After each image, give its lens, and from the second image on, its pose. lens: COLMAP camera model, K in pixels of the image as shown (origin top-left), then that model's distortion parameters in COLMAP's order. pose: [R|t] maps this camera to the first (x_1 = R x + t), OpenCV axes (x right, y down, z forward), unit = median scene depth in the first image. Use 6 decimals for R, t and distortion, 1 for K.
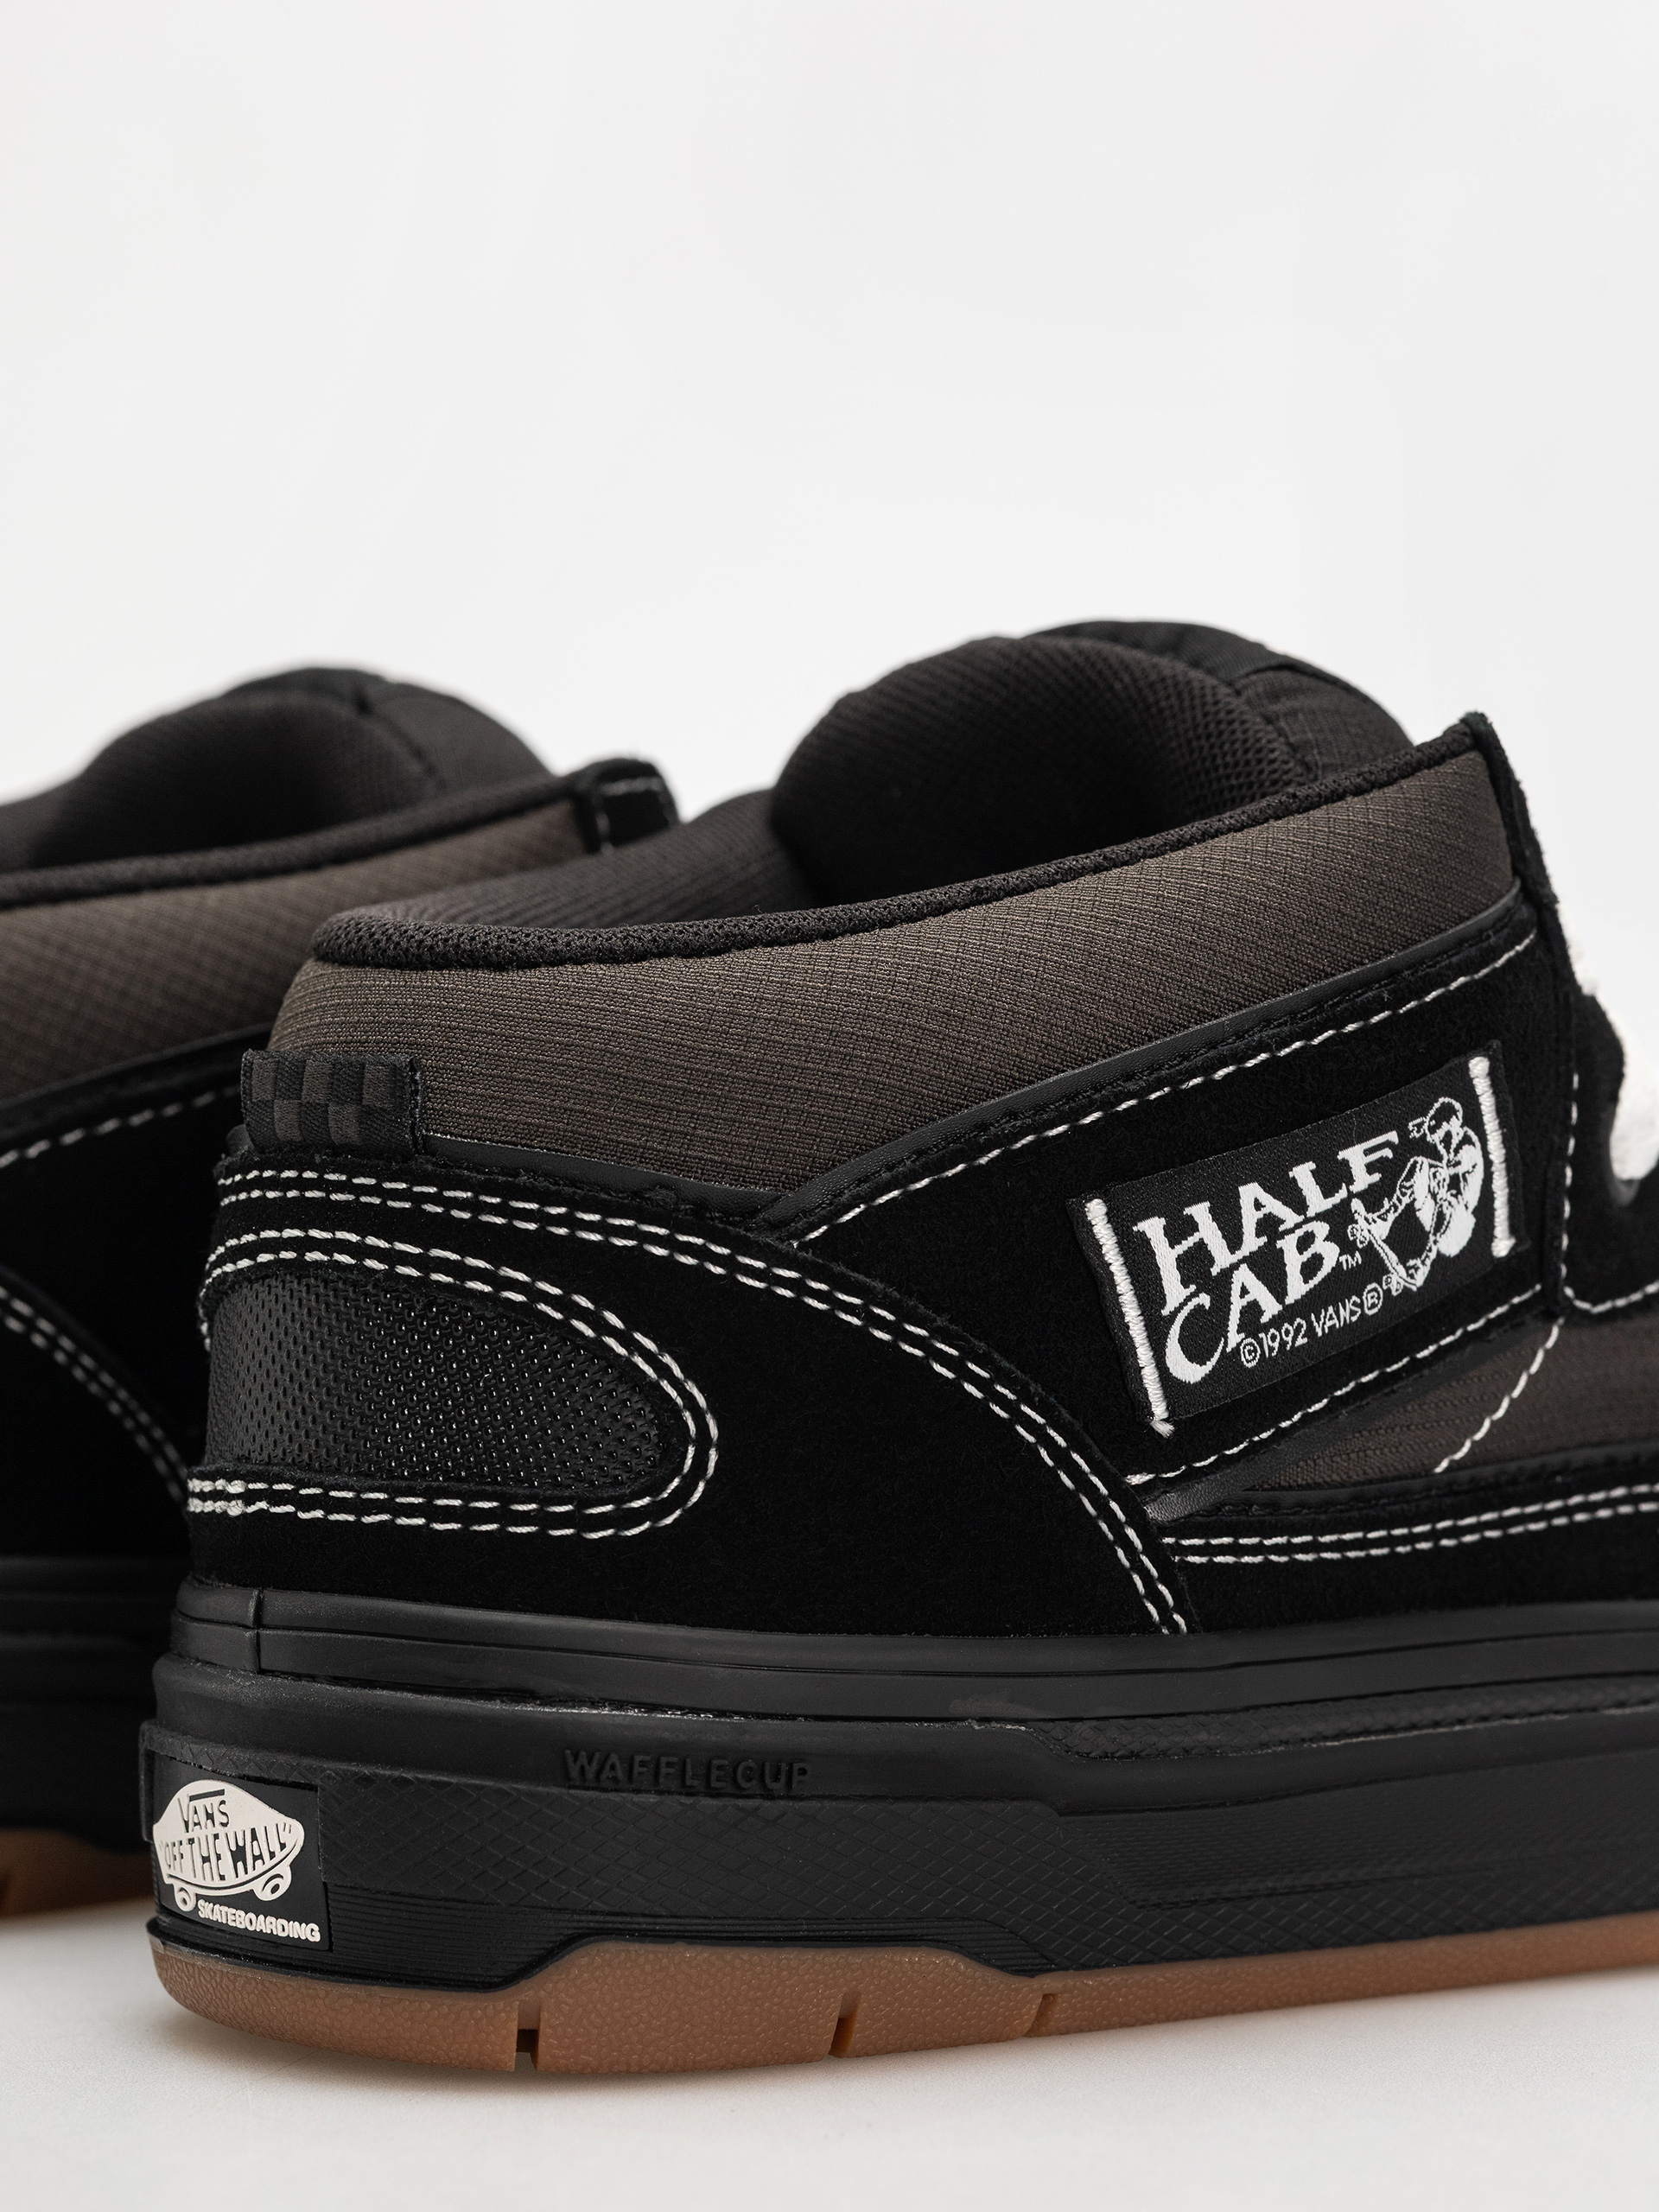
lens RADIAL K [[7259.2, 0, 832.9], [0, 7259.2, 1105.3], [0, 0, 1]] dist [-0.085533, 0.000000]
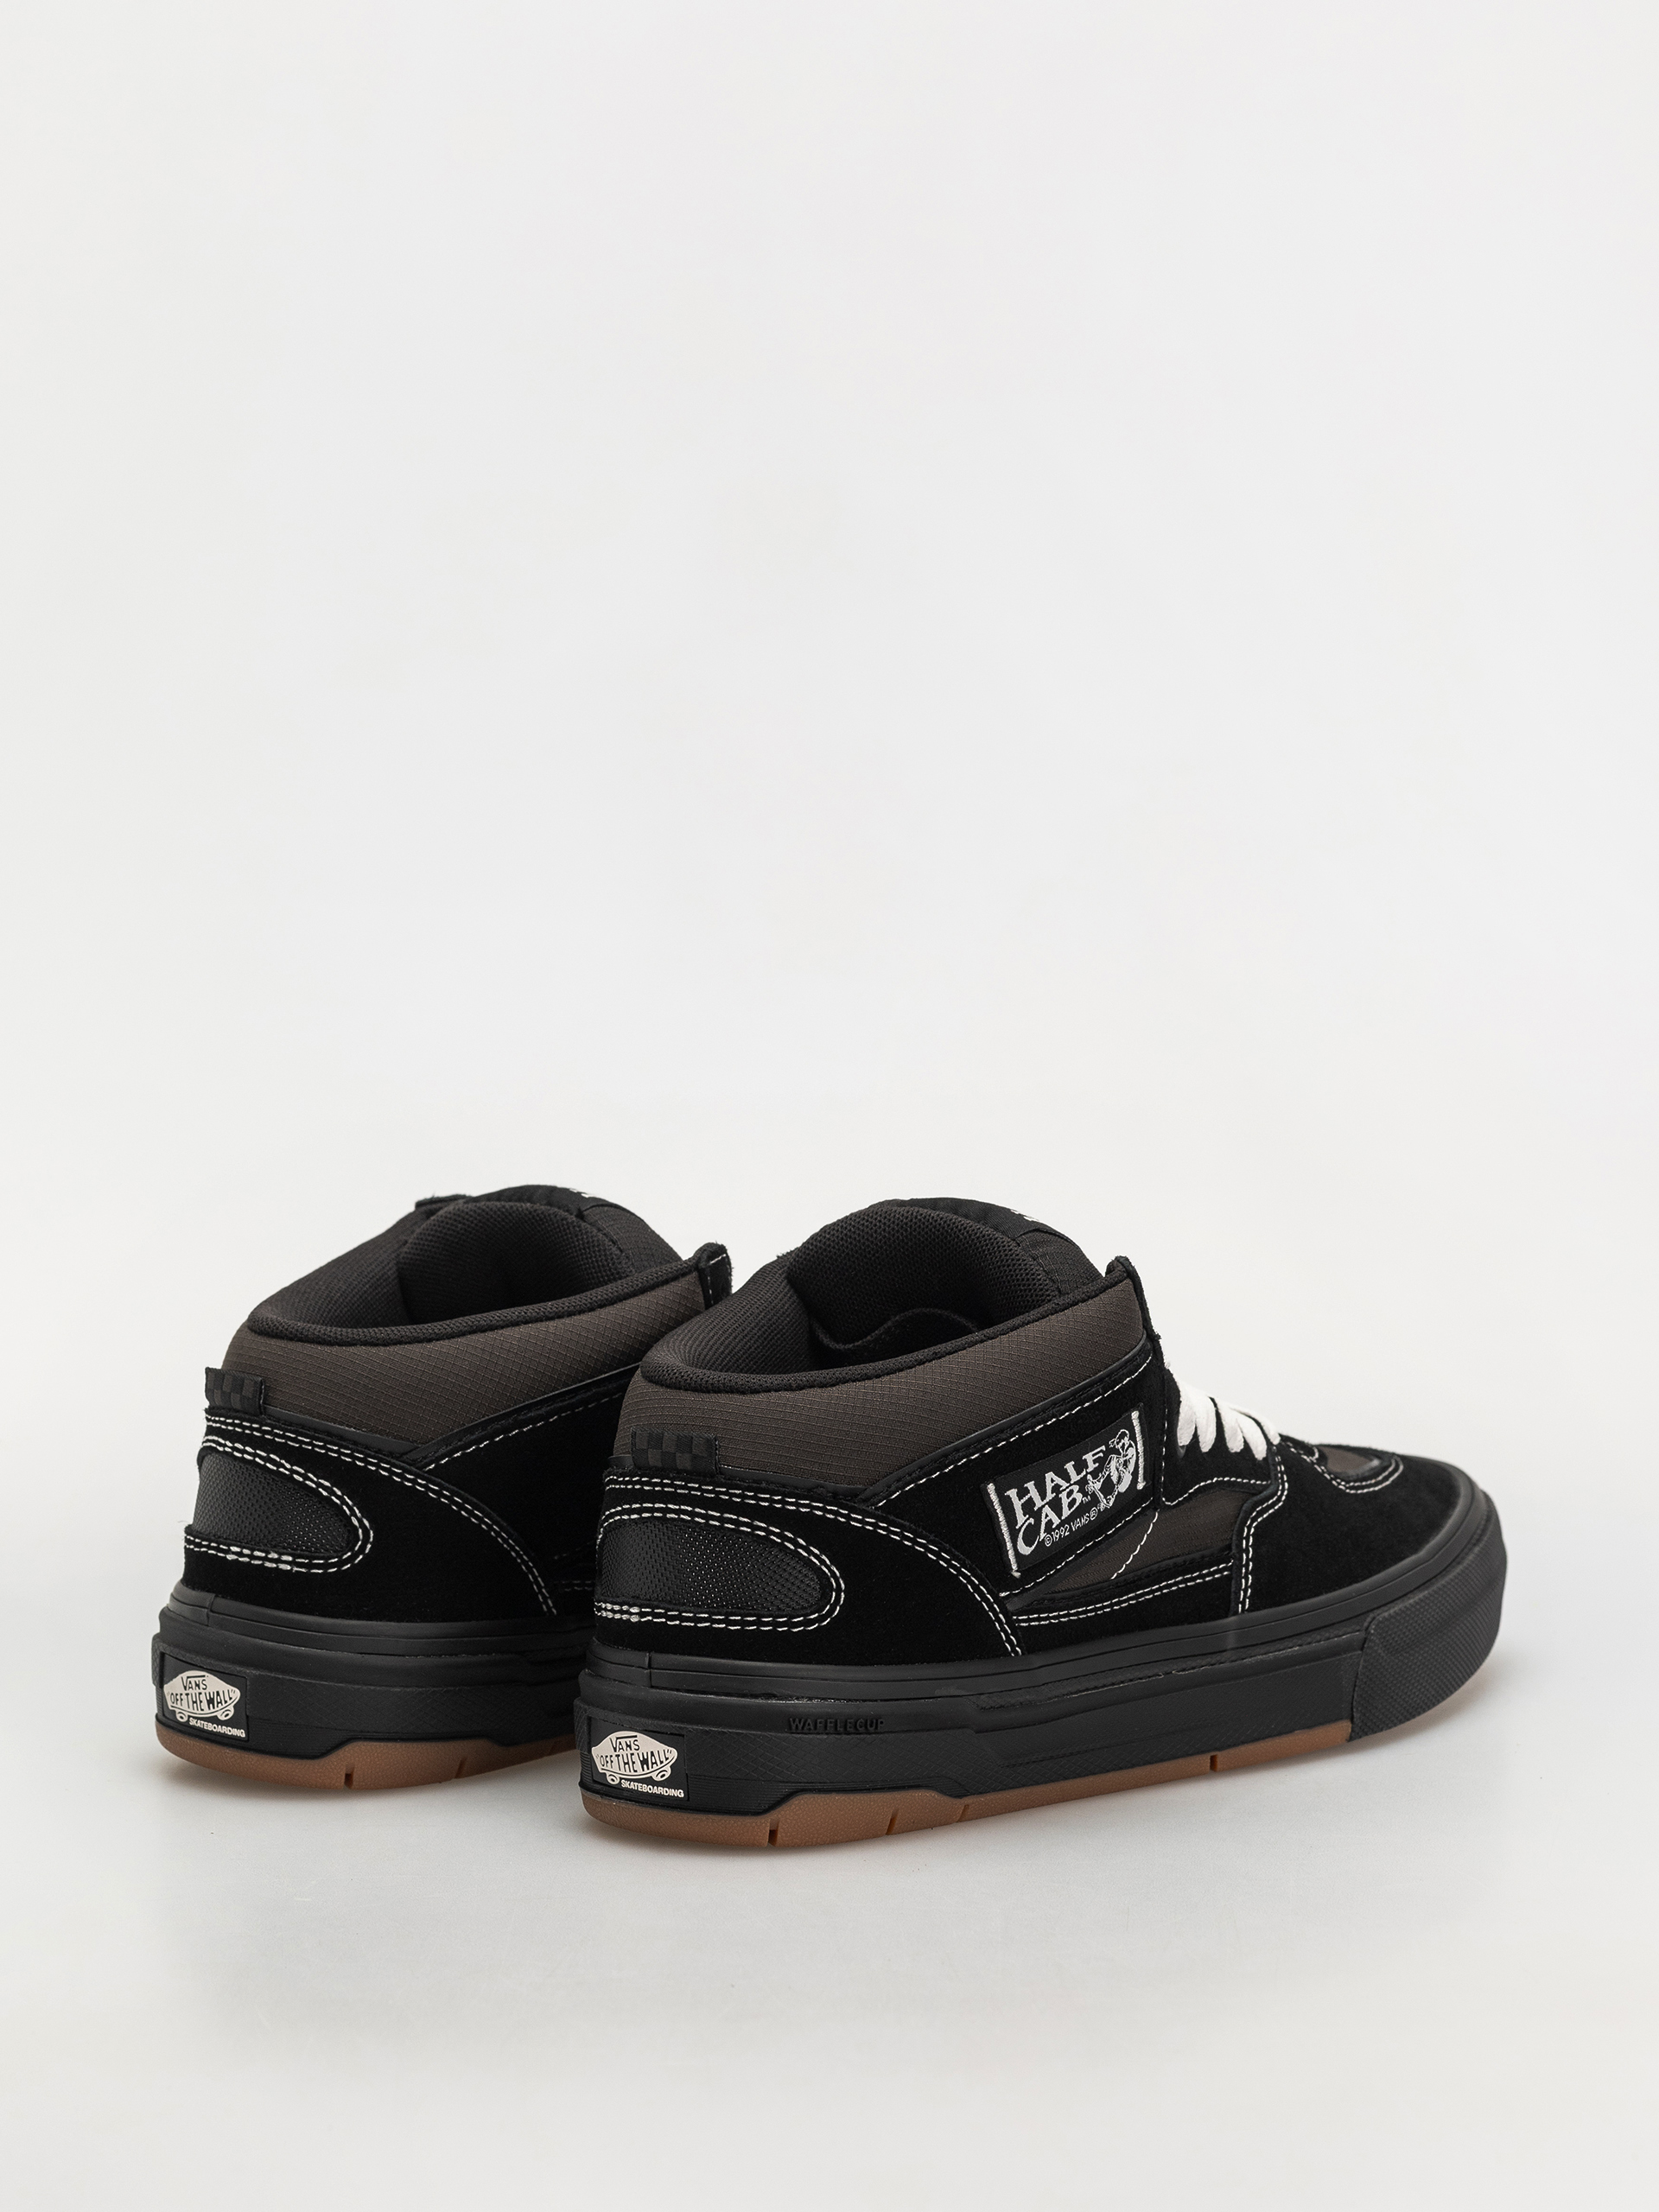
lens RADIAL K [[7951.6, 0, 836.5], [0, 7951.6, 1102.3], [0, 0, 1]] dist [-0.617213, 0.000000]
pose [[0.985817, -0.022199, 0.166349, -0.451035], [0.010602, 0.997471, 0.070285, -0.299701], [-0.167488, -0.067525, 0.983559, -1.585949]]
